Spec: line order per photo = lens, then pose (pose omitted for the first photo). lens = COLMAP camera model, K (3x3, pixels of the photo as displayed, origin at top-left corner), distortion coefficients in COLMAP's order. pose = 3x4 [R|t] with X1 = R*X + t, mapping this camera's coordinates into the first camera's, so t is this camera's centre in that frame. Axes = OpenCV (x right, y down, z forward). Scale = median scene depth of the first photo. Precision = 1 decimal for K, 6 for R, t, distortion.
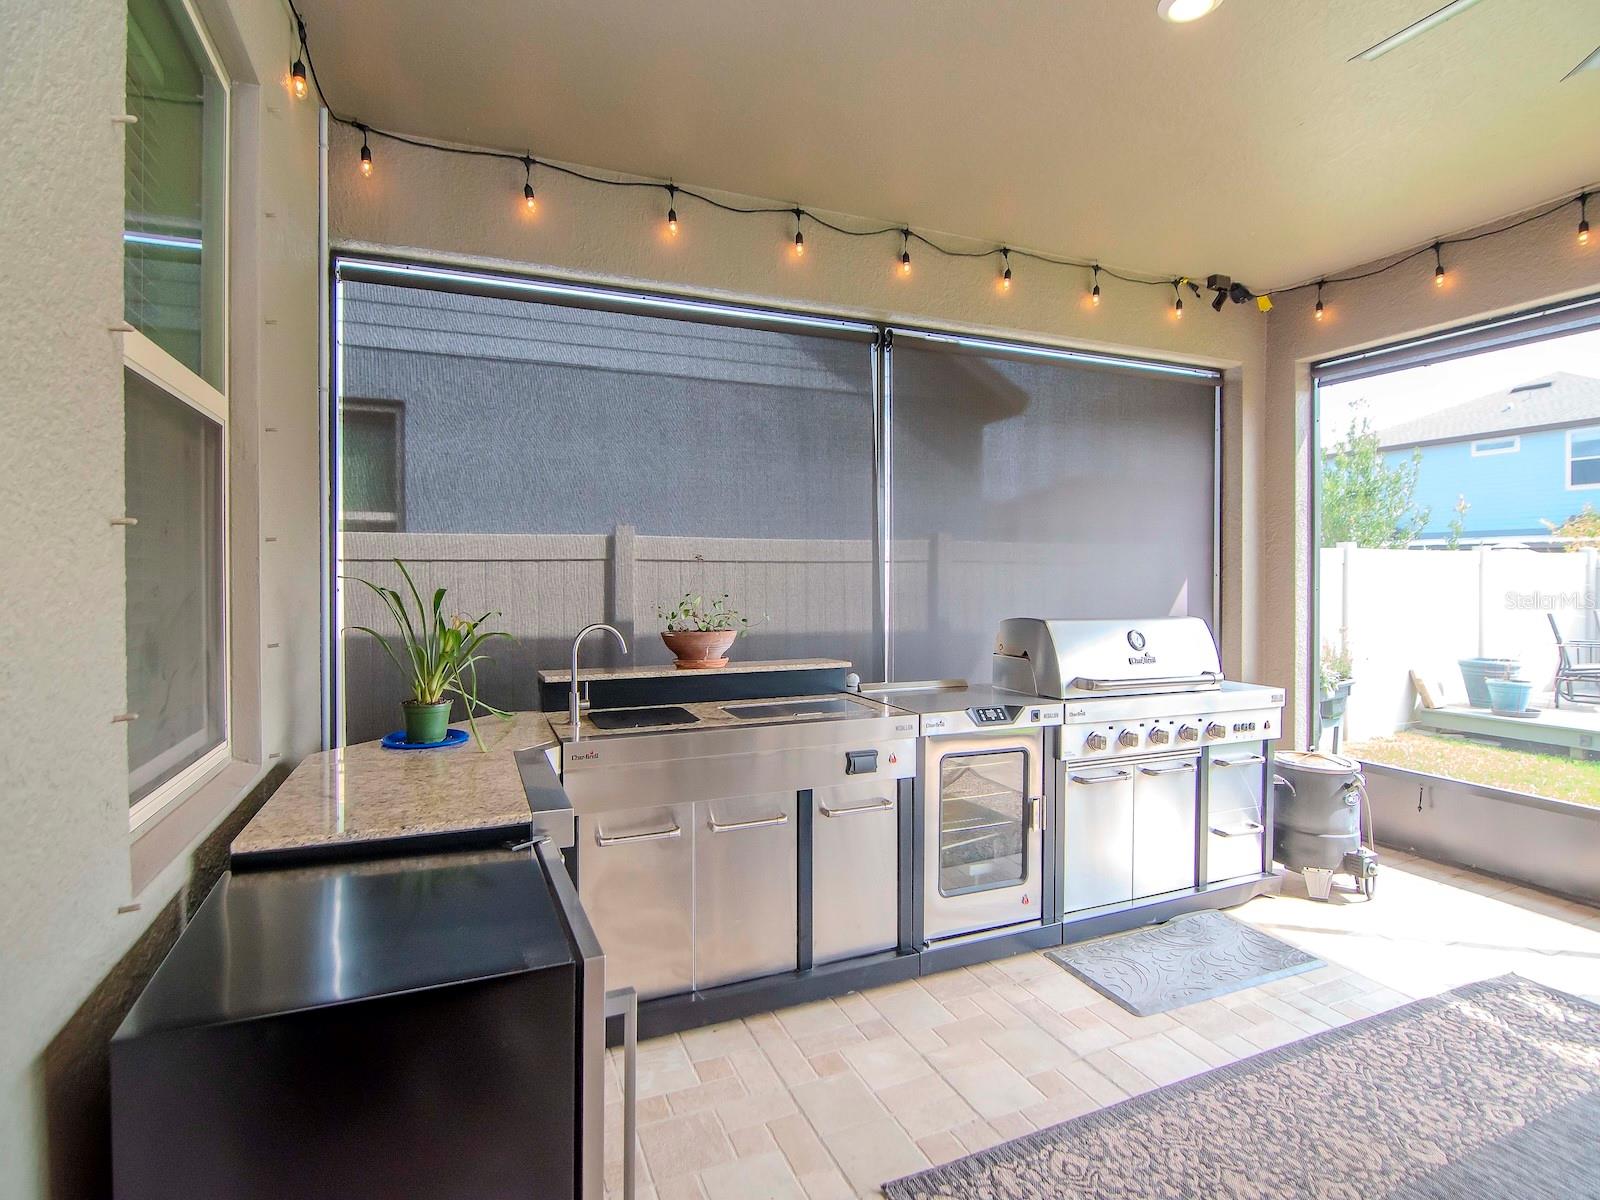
lens RADIAL K [[777.6, 0, 778.7], [0, 777.6, 587.9], [0, 0, 1]] dist [-0.022311, 0.000015]
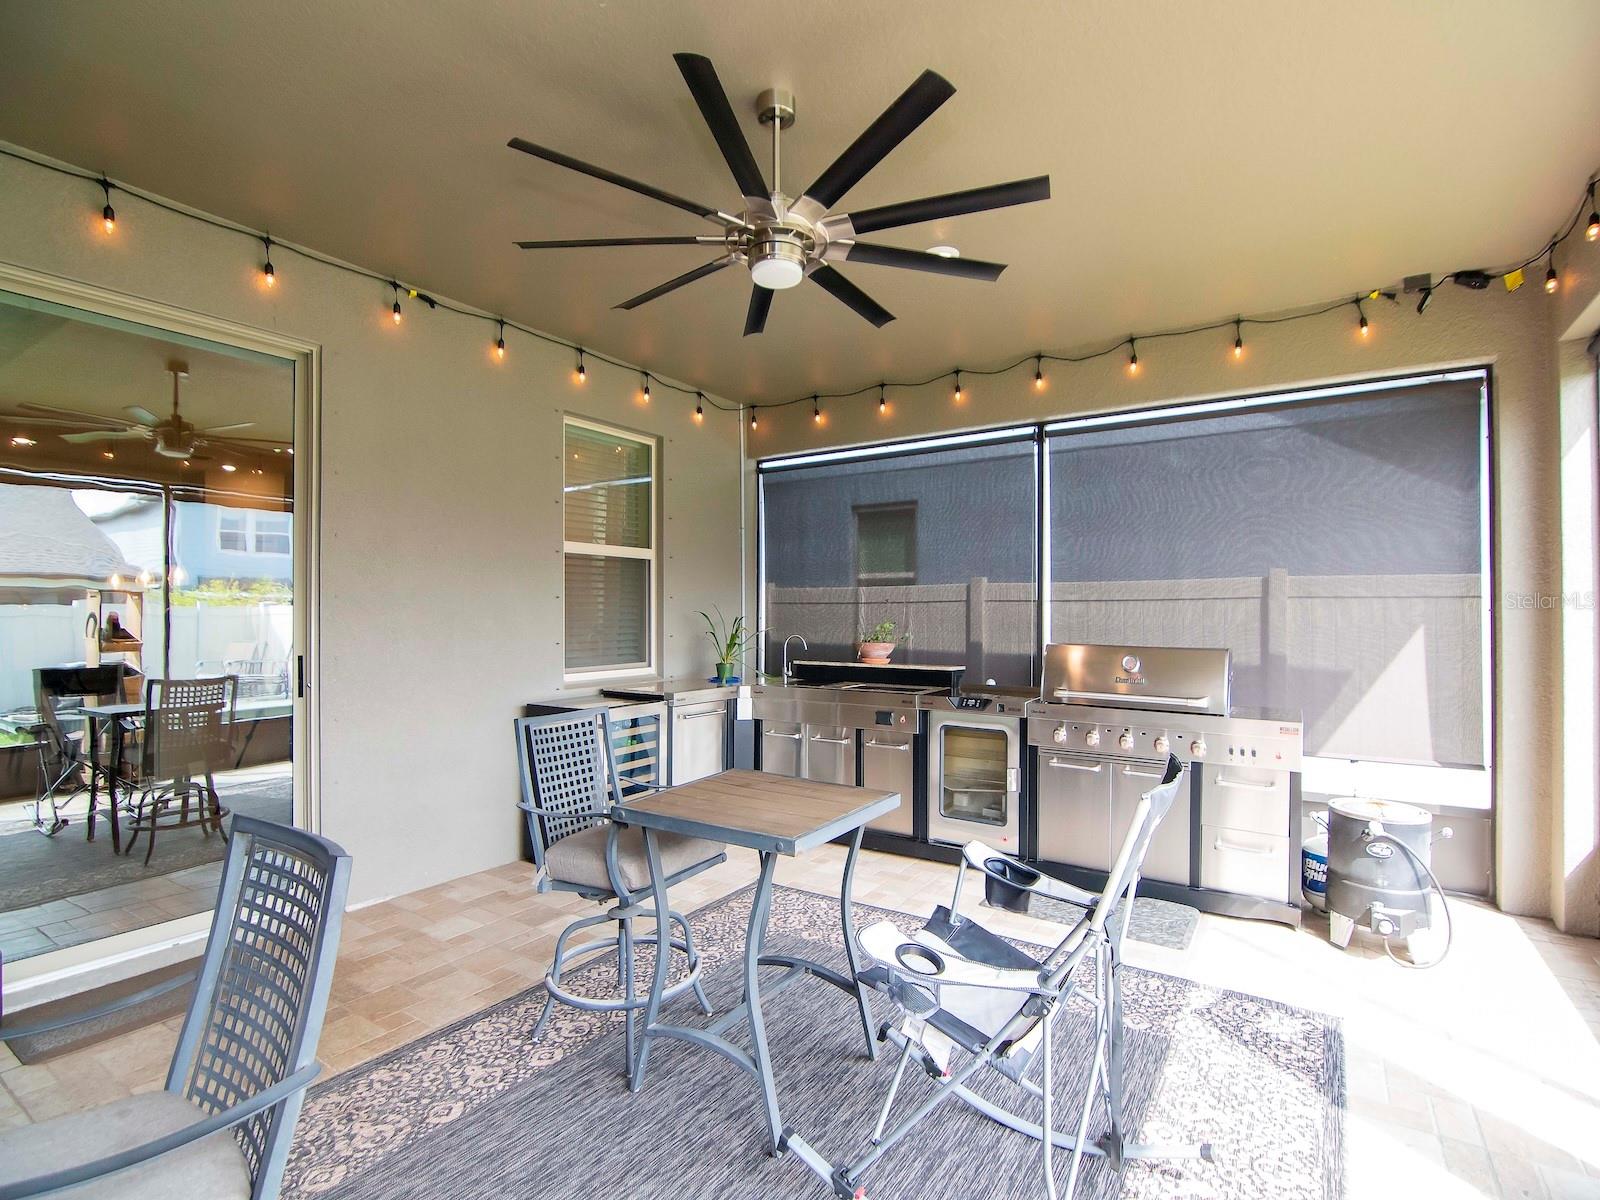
lens RADIAL K [[788.3, 0, 798.6], [0, 788.3, 610.8], [0, 0, 1]] dist [-0.021892, 0.000027]
pose [[0.557472, -0.002245, -0.830193, 1.035180], [-0.017569, 0.999740, -0.014501, 0.010916], [0.830010, 0.022670, 0.557288, -0.101772]]
